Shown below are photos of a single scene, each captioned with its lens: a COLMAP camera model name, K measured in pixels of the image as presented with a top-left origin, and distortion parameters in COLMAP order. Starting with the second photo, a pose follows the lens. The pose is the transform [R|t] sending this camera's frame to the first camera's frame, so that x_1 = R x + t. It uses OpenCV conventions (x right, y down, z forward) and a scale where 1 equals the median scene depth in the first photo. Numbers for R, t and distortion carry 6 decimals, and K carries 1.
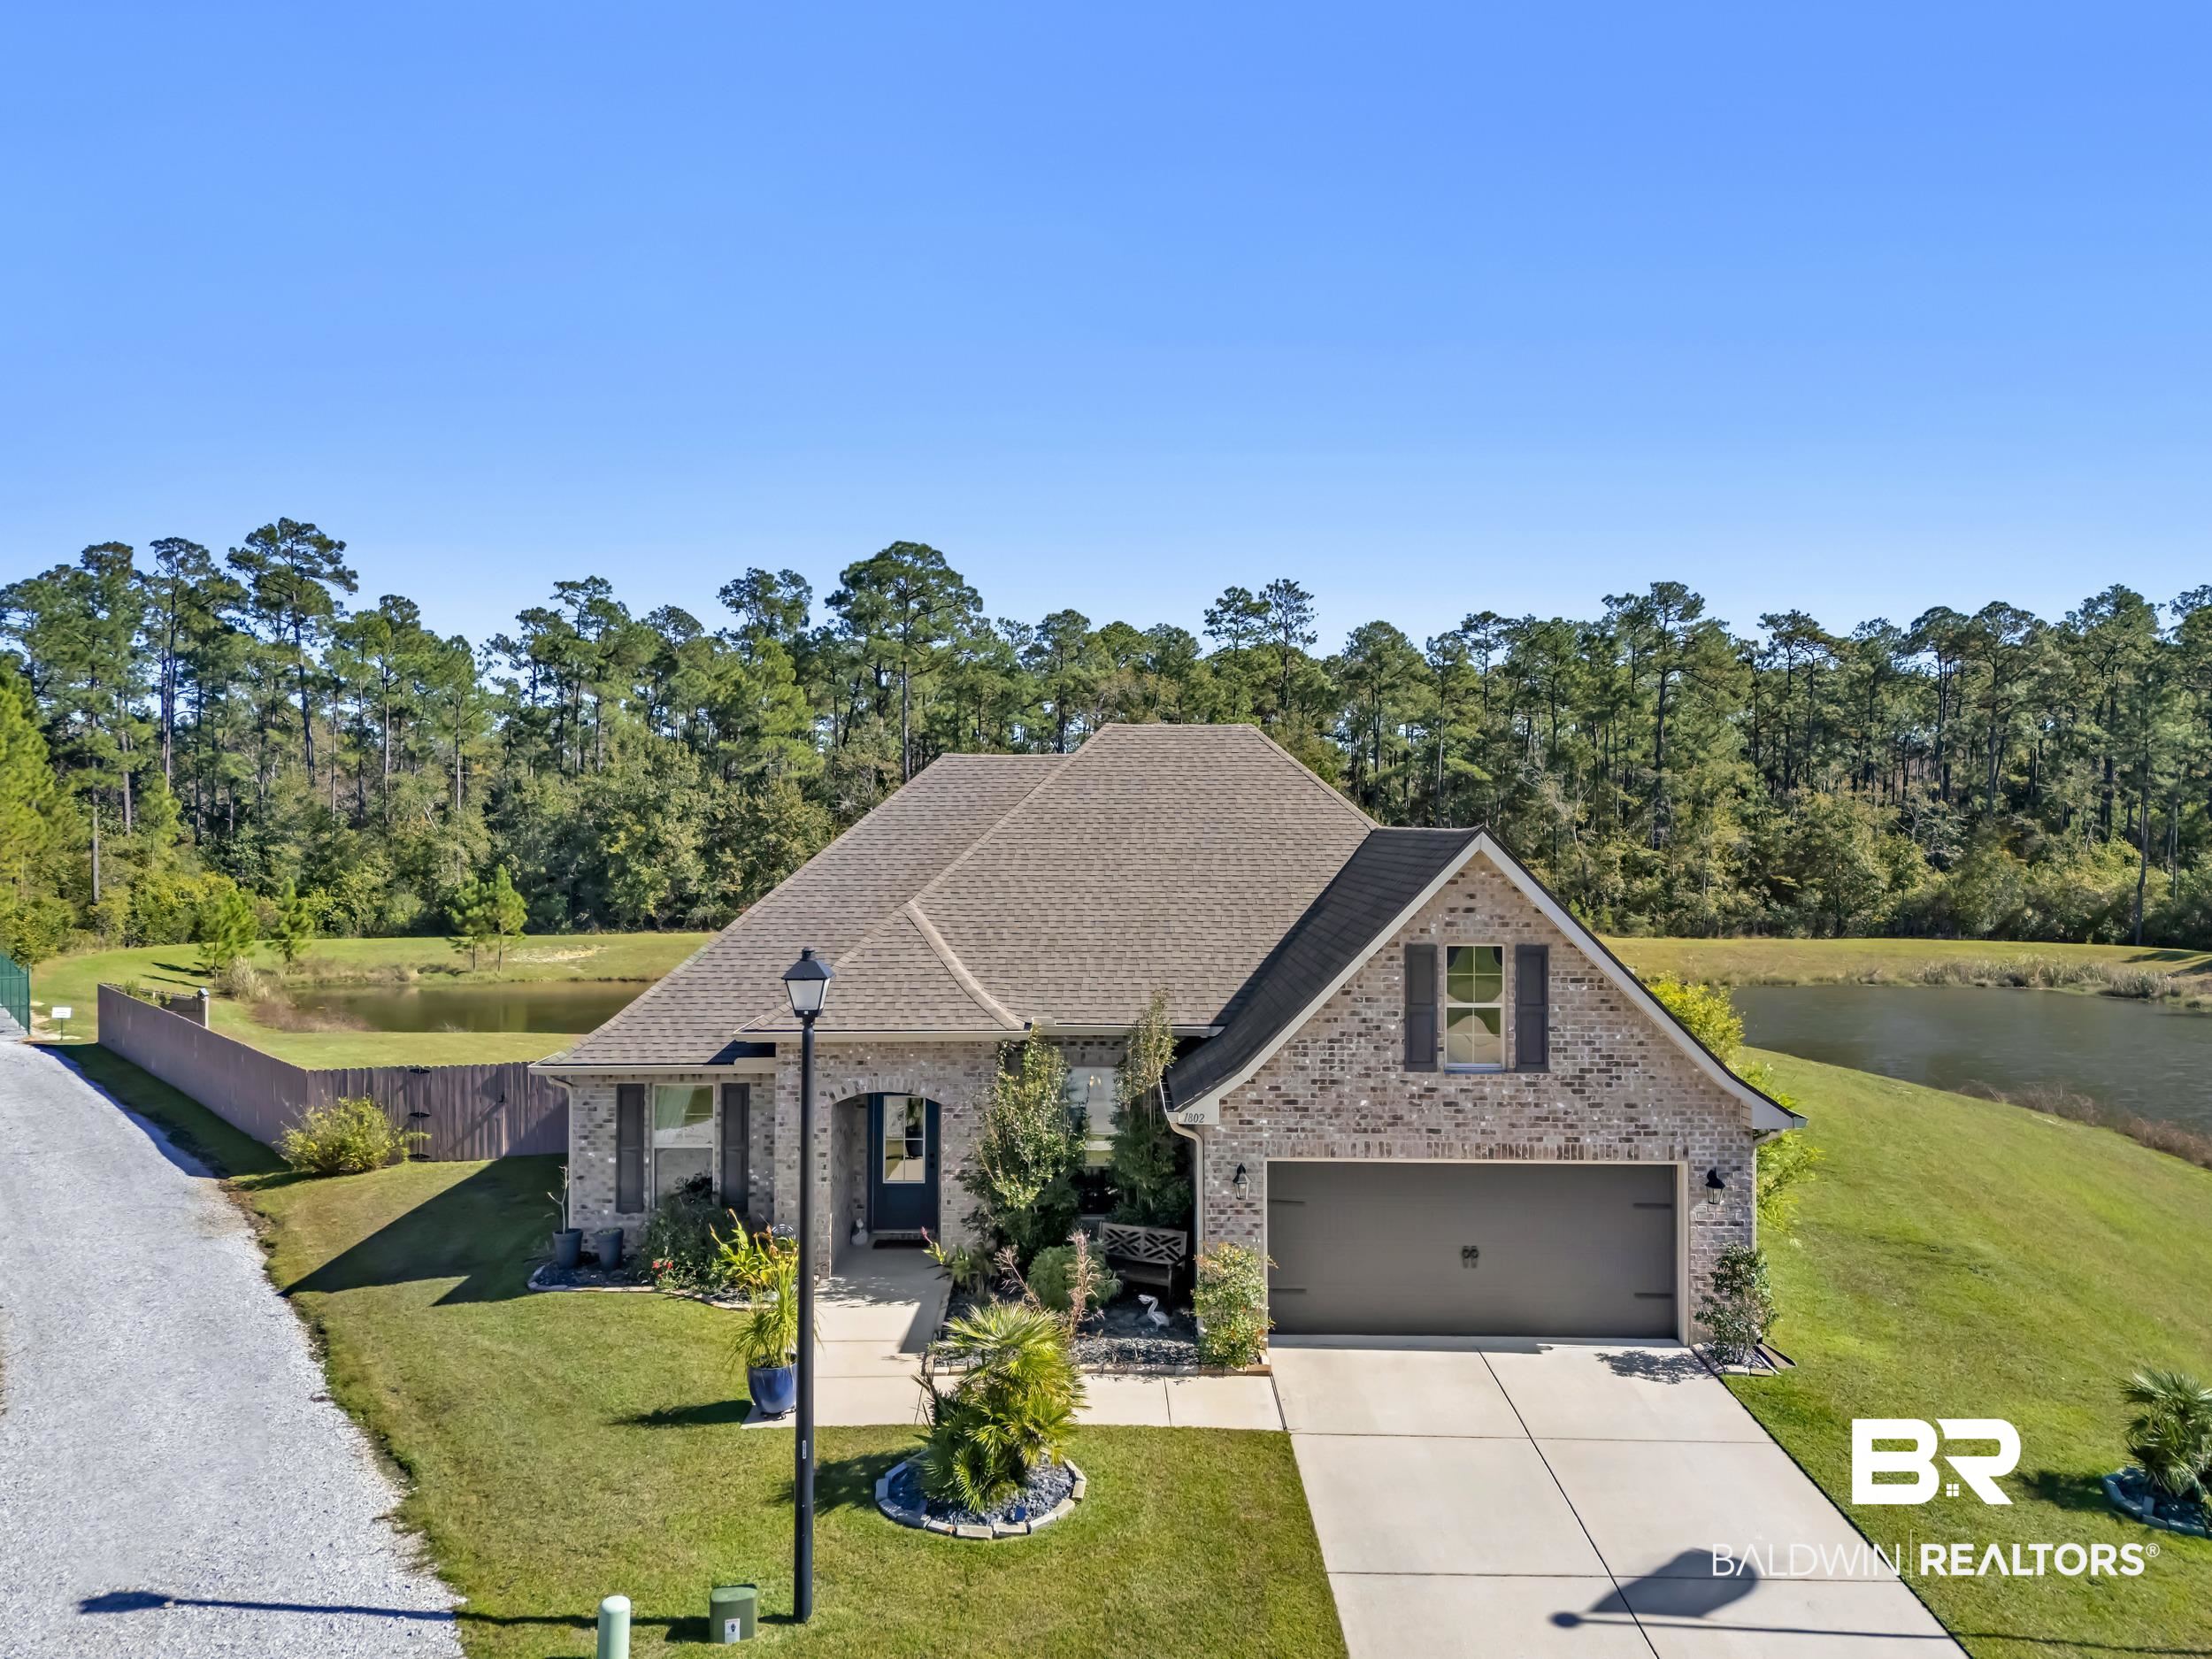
lens RADIAL K [[1658.1, 0, 1106.0], [0, 1658.1, 829.5], [0, 0, 1]] dist [0.095081, -0.084424]
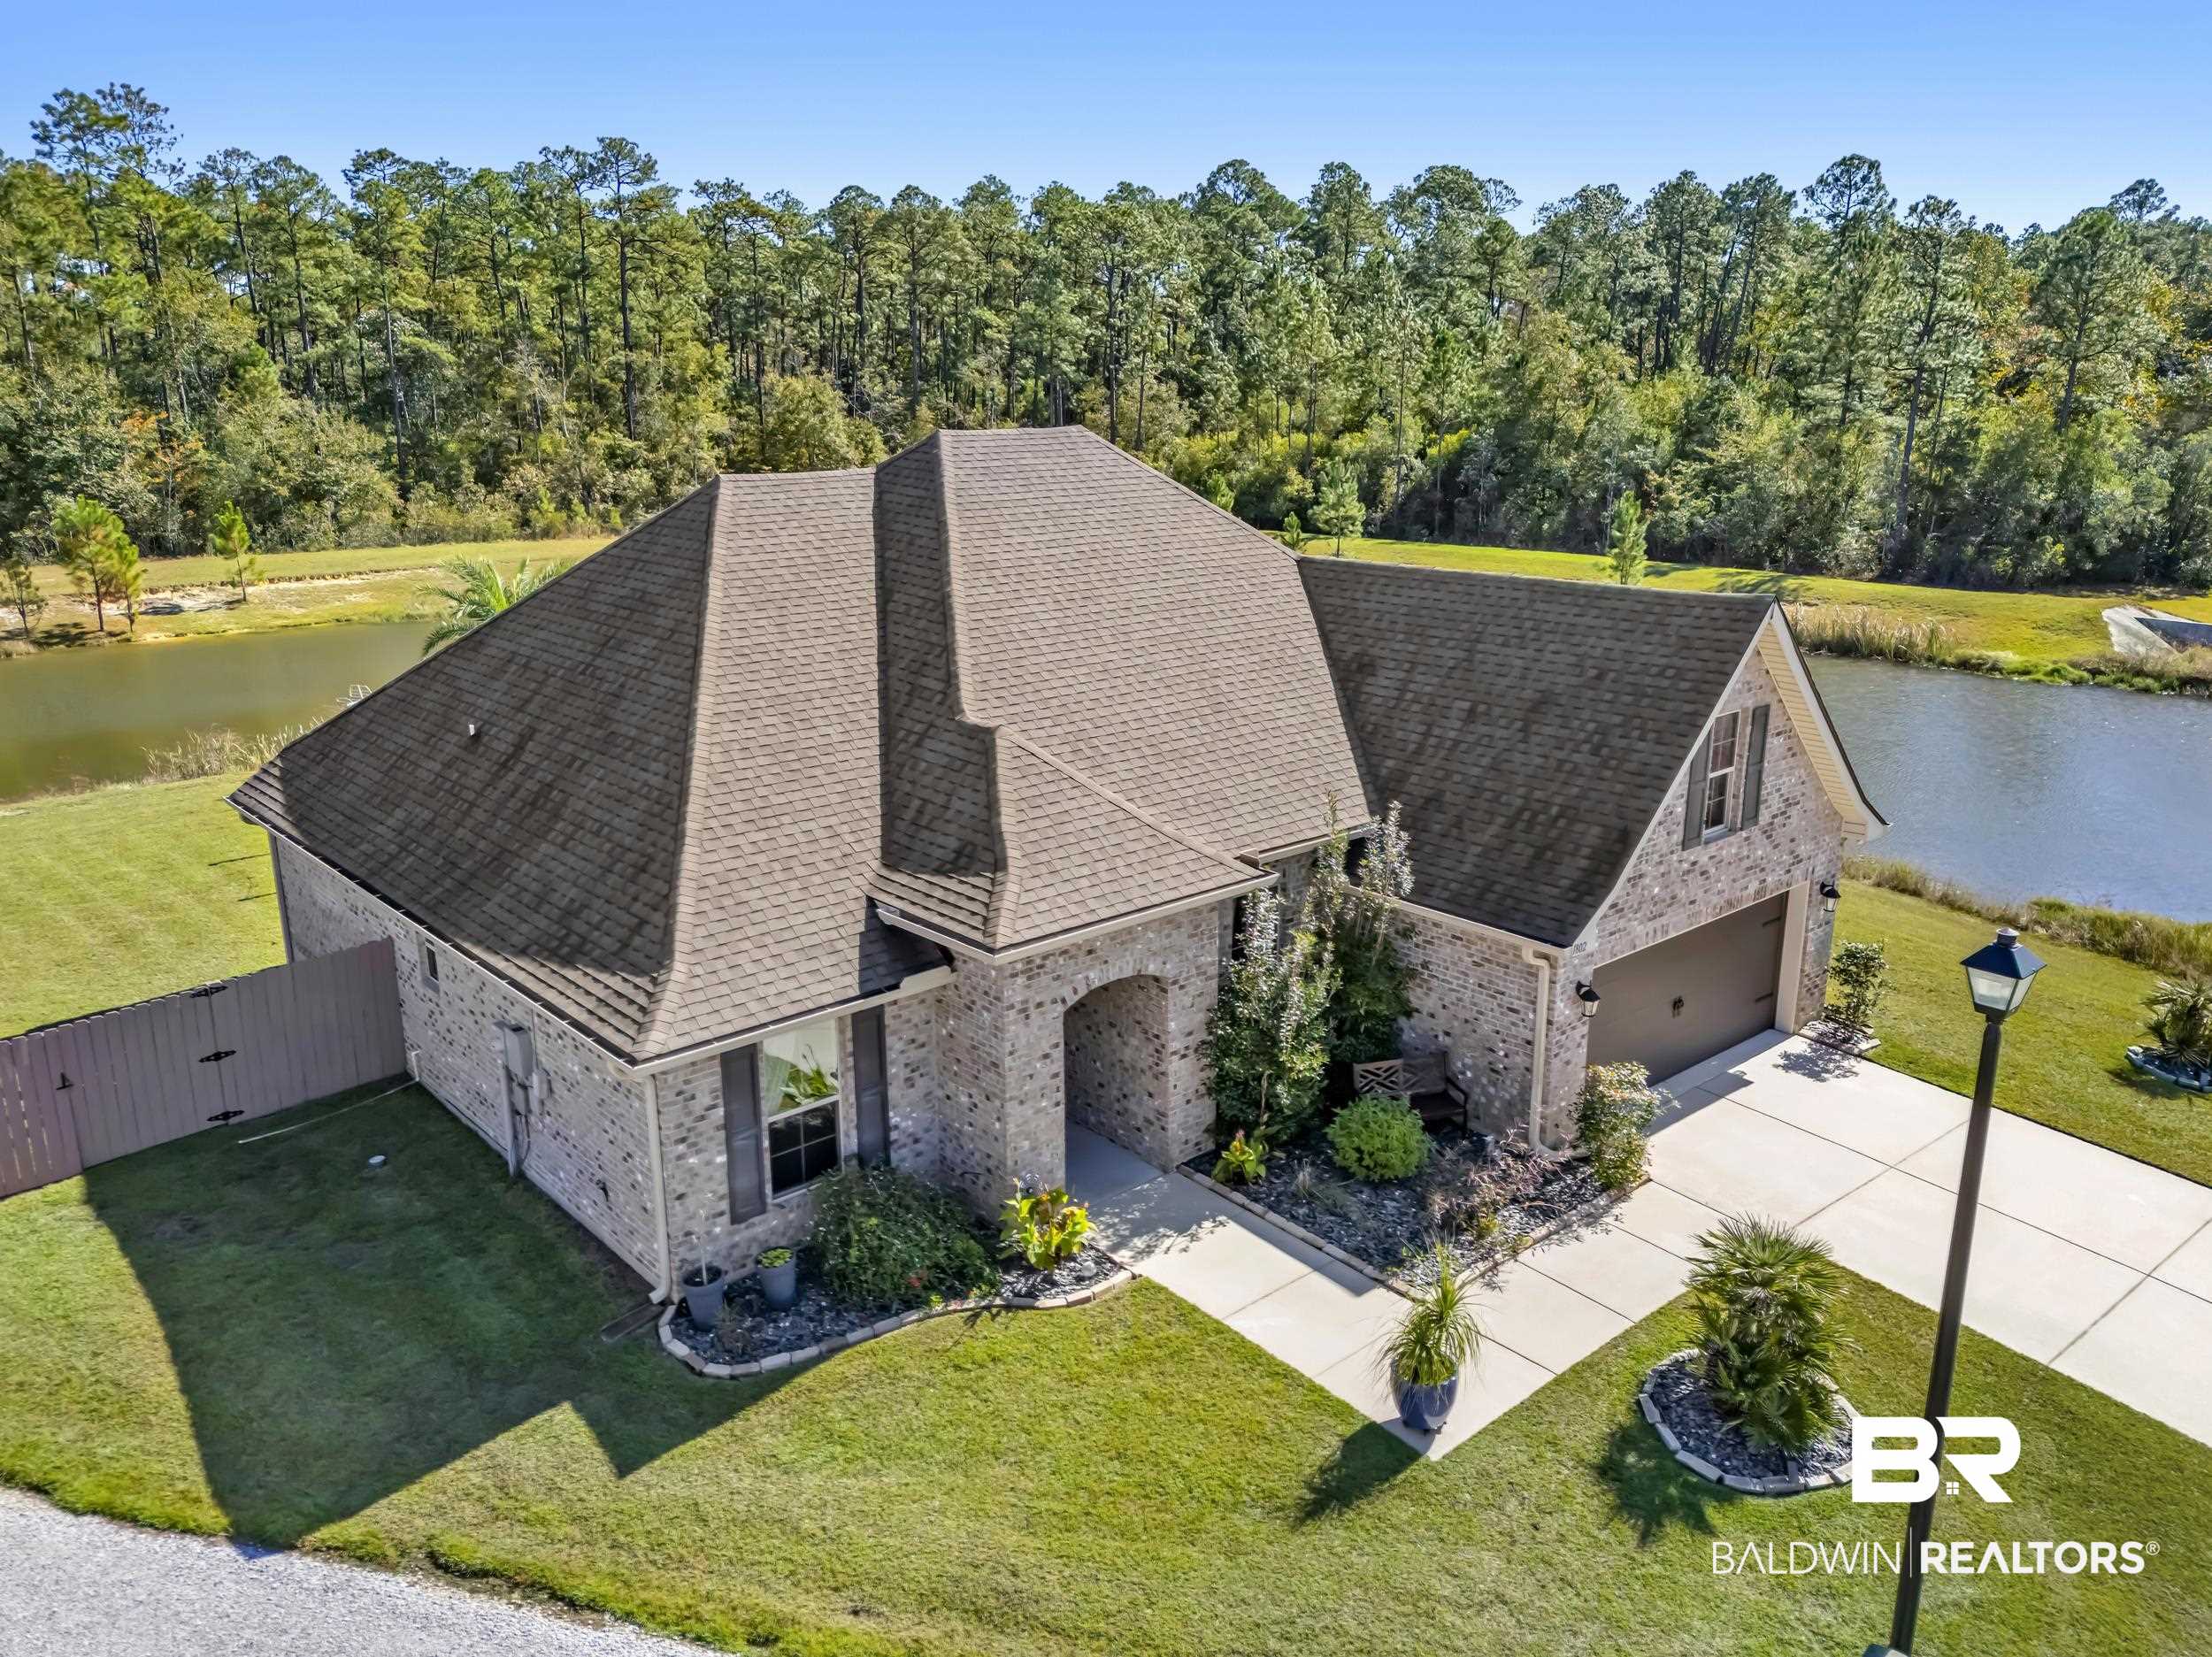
lens RADIAL K [[1658.0, 0, 1106.0], [0, 1658.0, 828.5], [0, 0, 1]] dist [0.095081, -0.084424]
pose [[0.753197, -0.183640, 0.631641, -0.127719], [0.014838, 0.964739, 0.262791, -0.024131], [-0.657627, -0.188561, 0.729364, 0.092782]]
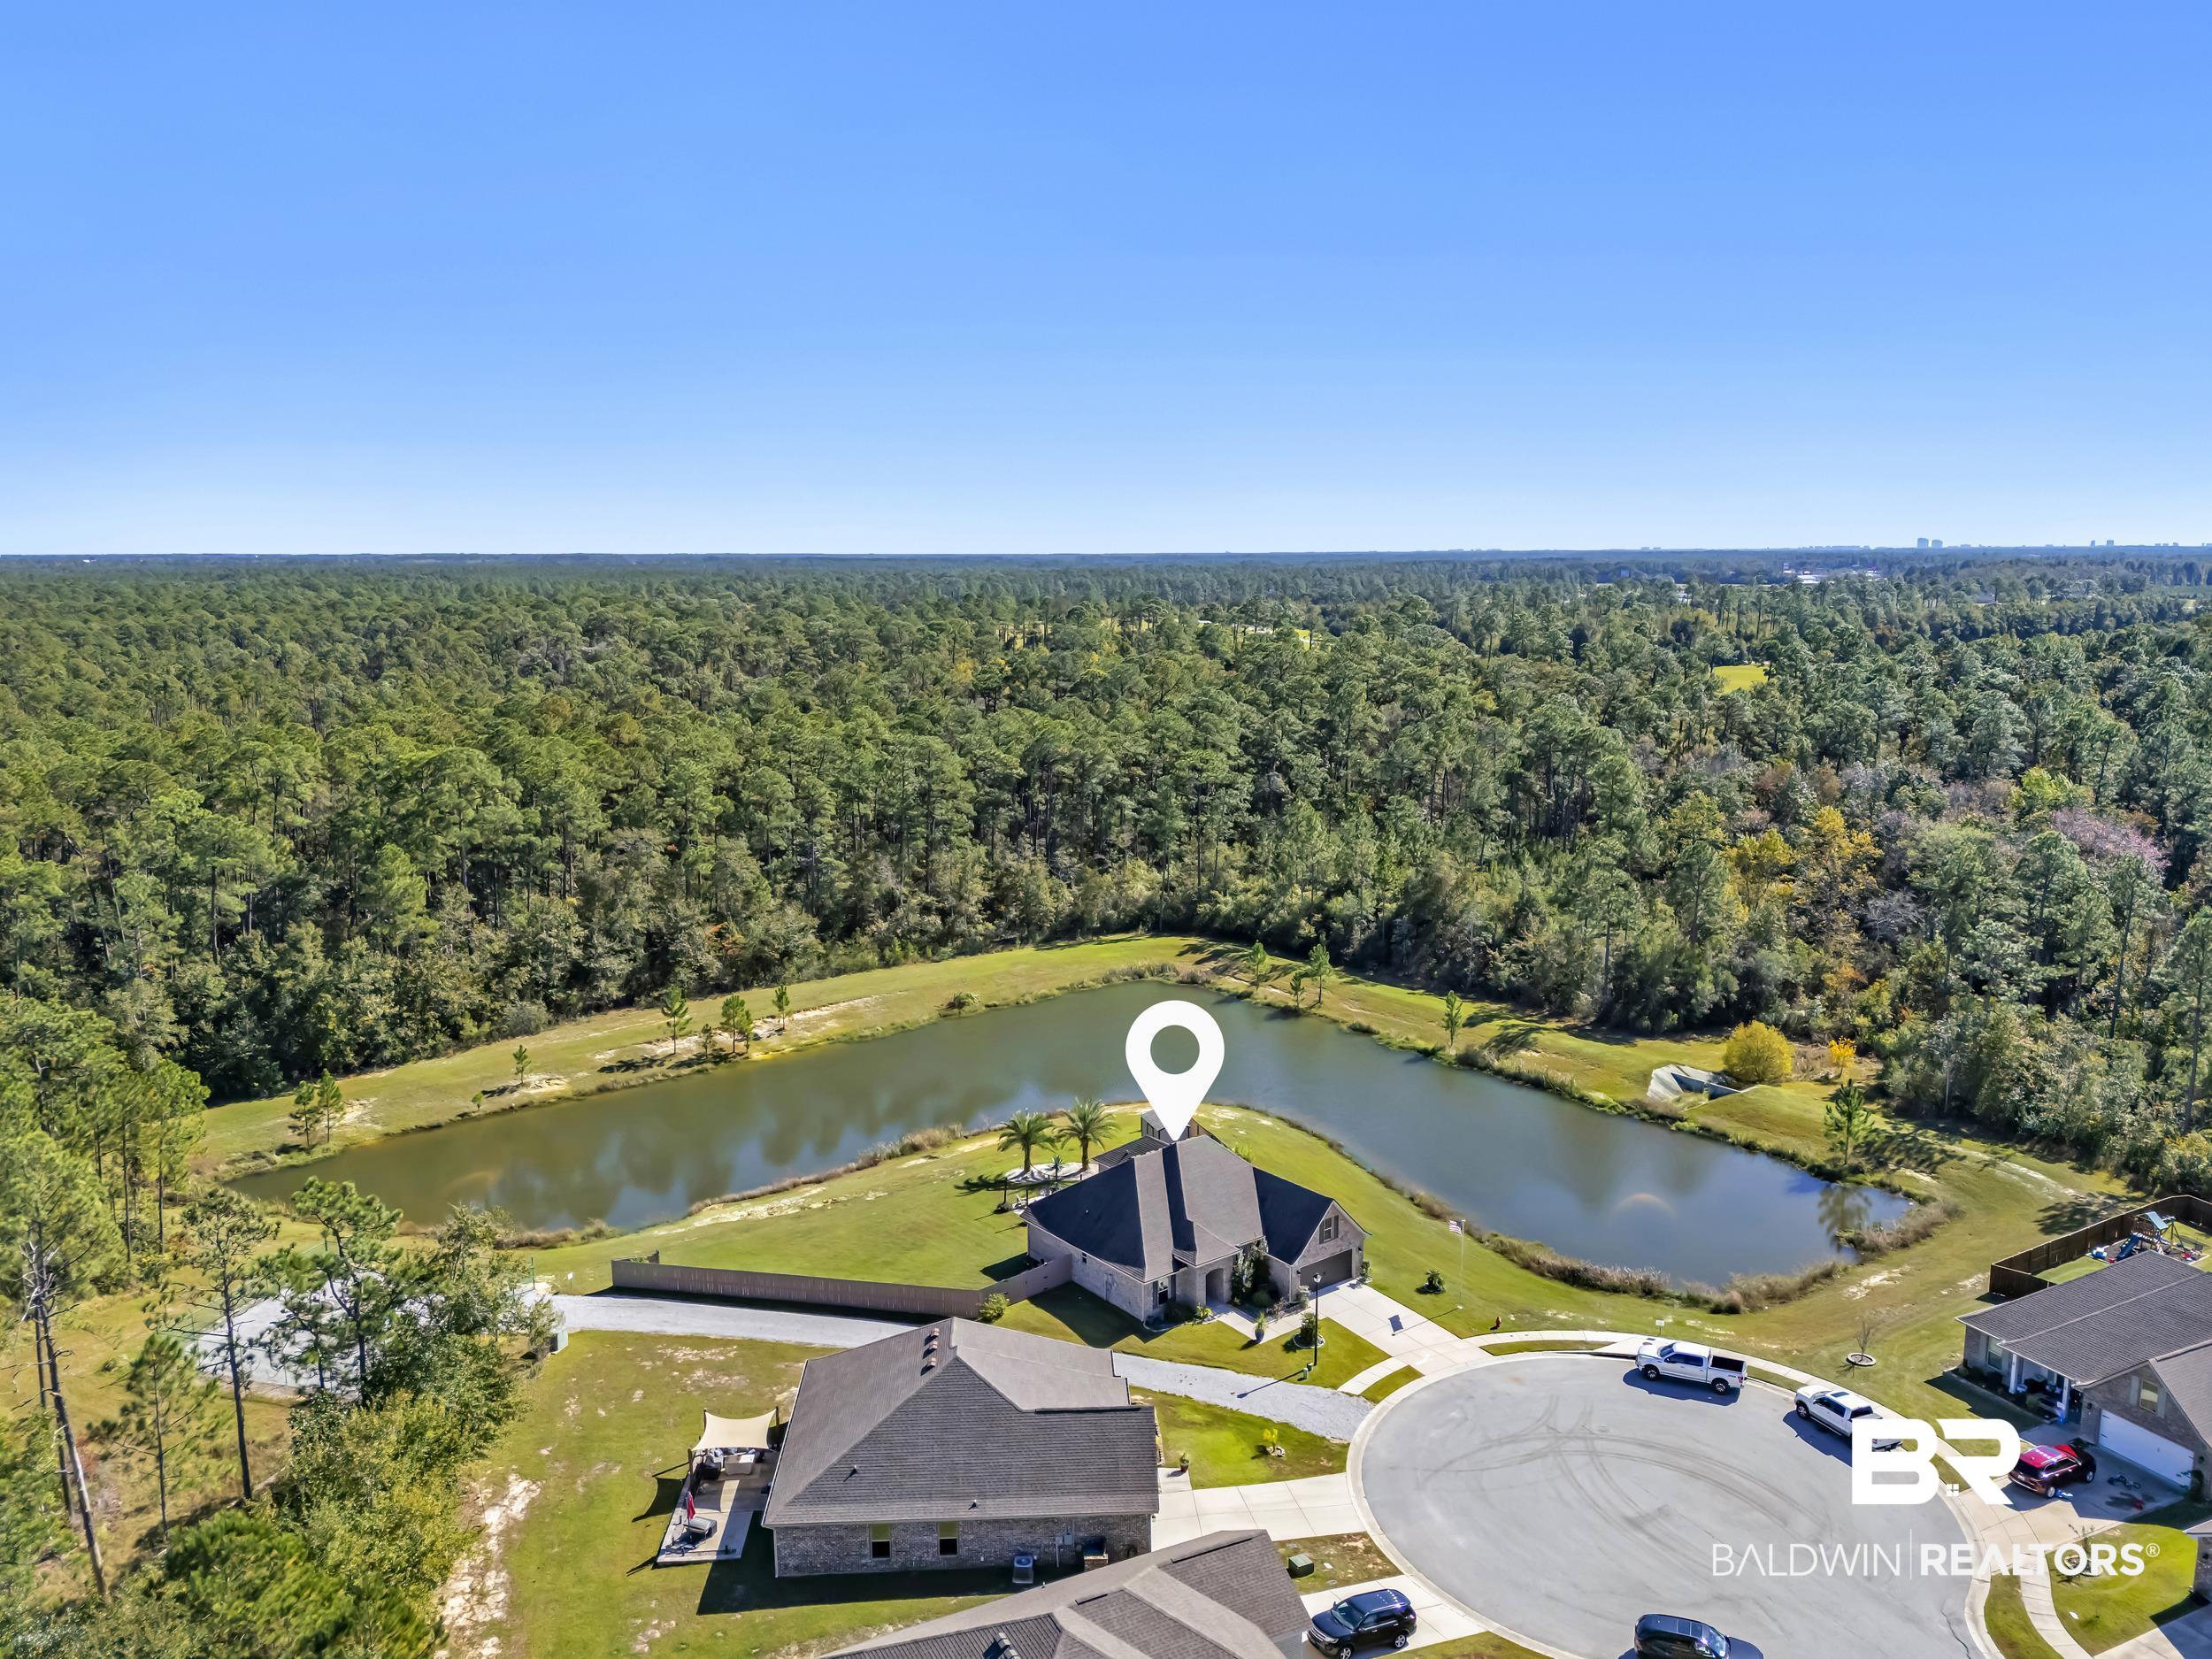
lens RADIAL K [[1740.3, 0, 1106.0], [0, 1740.3, 829.5], [0, 0, 1]] dist [0.112441, -0.000743]
pose [[0.779539, -0.118869, 0.614971, -0.667452], [0.011895, 0.984459, 0.175210, -0.394602], [-0.626241, -0.129268, 0.768838, -0.497266]]
